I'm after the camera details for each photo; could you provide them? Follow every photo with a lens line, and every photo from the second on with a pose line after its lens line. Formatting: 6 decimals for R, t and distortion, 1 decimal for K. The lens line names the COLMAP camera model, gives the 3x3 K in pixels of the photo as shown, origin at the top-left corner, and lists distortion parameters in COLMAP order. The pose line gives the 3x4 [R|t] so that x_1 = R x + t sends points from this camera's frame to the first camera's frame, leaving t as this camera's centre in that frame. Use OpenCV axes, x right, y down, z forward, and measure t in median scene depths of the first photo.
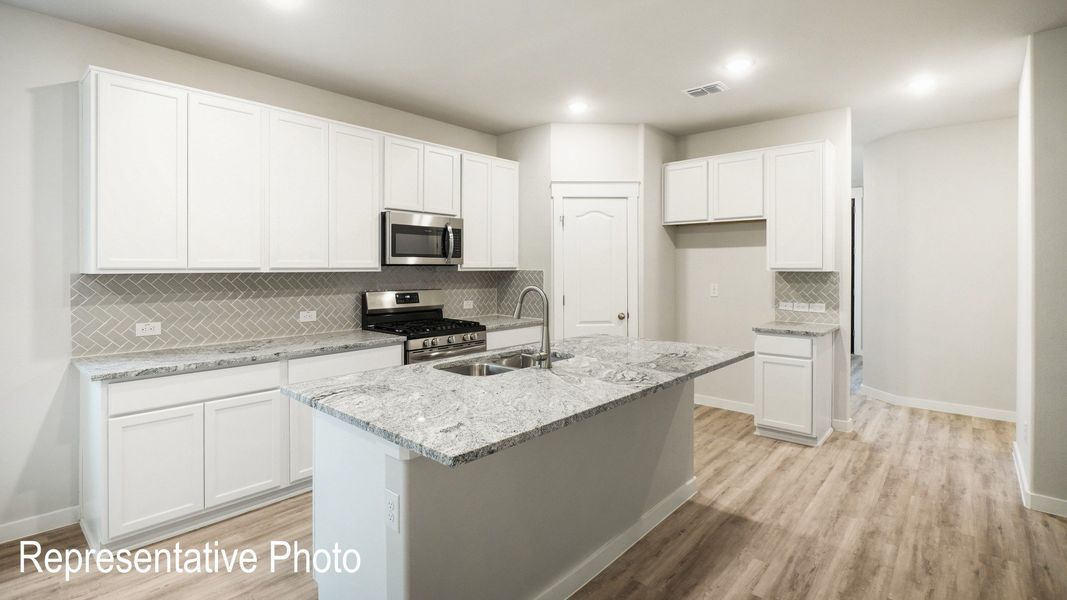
lens RADIAL K [[488.6, 0, 554.4], [0, 488.6, 282.1], [0, 0, 1]] dist [-0.009705, 0.000433]
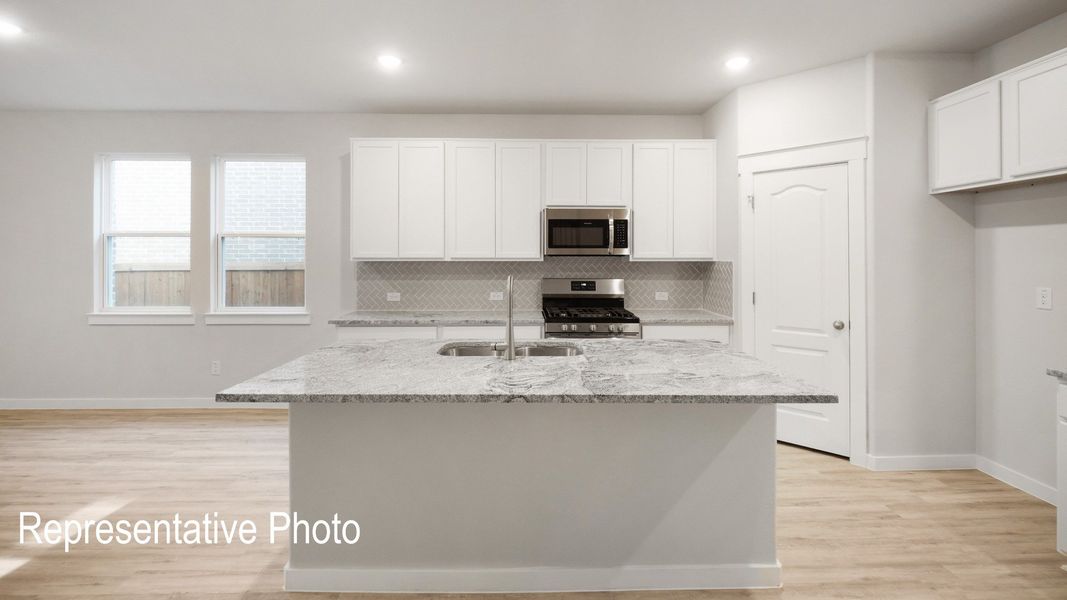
lens RADIAL K [[473.1, 0, 550.7], [0, 473.1, 263.2], [0, 0, 1]] dist [-0.005236, -0.000164]
pose [[0.672623, 0.010105, -0.739916, 0.435404], [-0.023194, 0.999703, -0.007431, -0.008367], [0.739621, 0.022160, 0.672658, 0.241319]]
